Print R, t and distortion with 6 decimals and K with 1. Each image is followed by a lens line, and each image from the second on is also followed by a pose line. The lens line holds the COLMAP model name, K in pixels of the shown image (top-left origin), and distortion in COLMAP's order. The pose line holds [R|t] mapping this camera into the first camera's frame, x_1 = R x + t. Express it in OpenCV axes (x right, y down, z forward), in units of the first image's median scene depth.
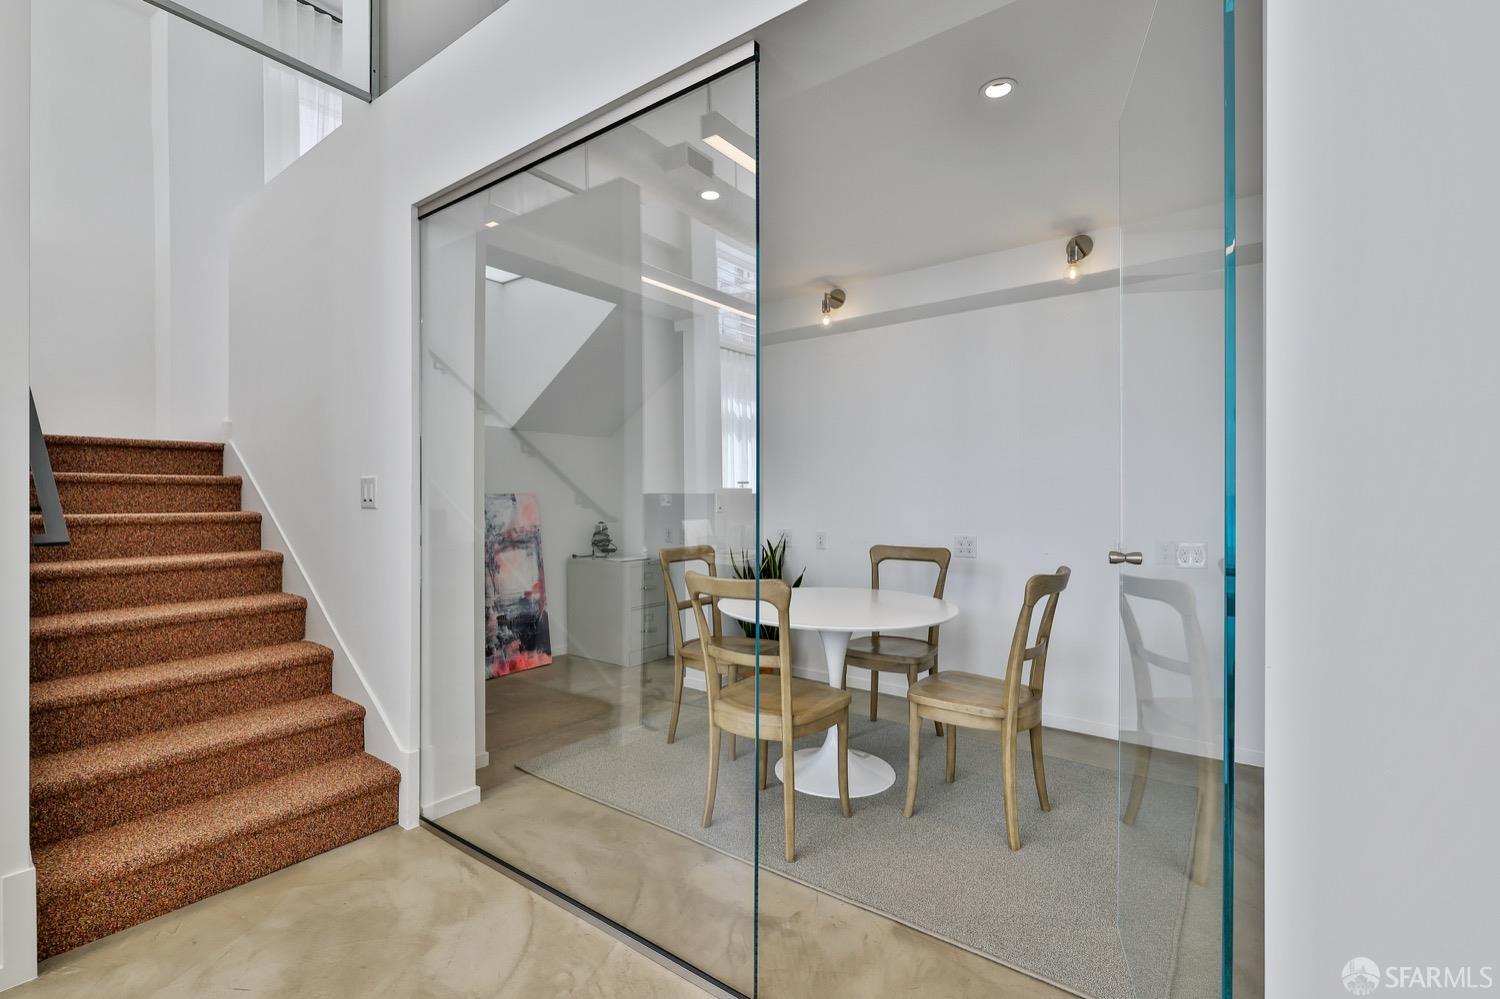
lens RADIAL K [[662.9, 0, 746.1], [0, 662.9, 494.8], [0, 0, 1]] dist [-0.000584, 0.000456]
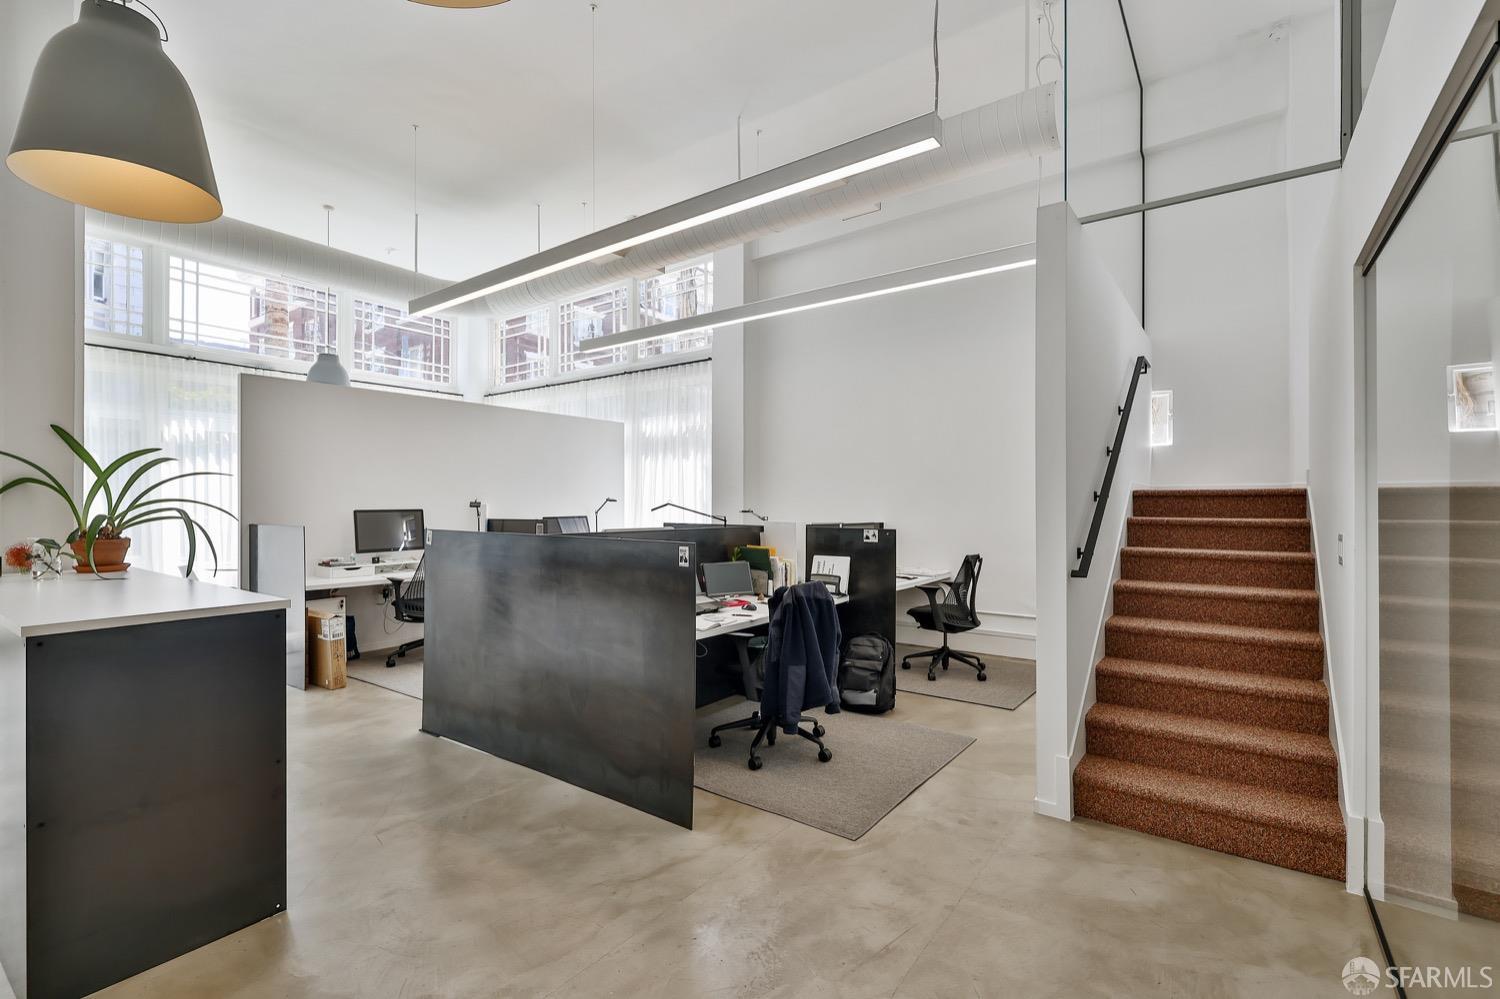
lens RADIAL K [[662.9, 0, 746.0], [0, 662.9, 503.5], [0, 0, 1]] dist [-0.000584, 0.000456]
pose [[0.016567, -0.005349, -0.999848, 0.494452], [0.000433, 0.999986, -0.005342, -0.077683], [0.999863, -0.000344, 0.016569, 0.079590]]
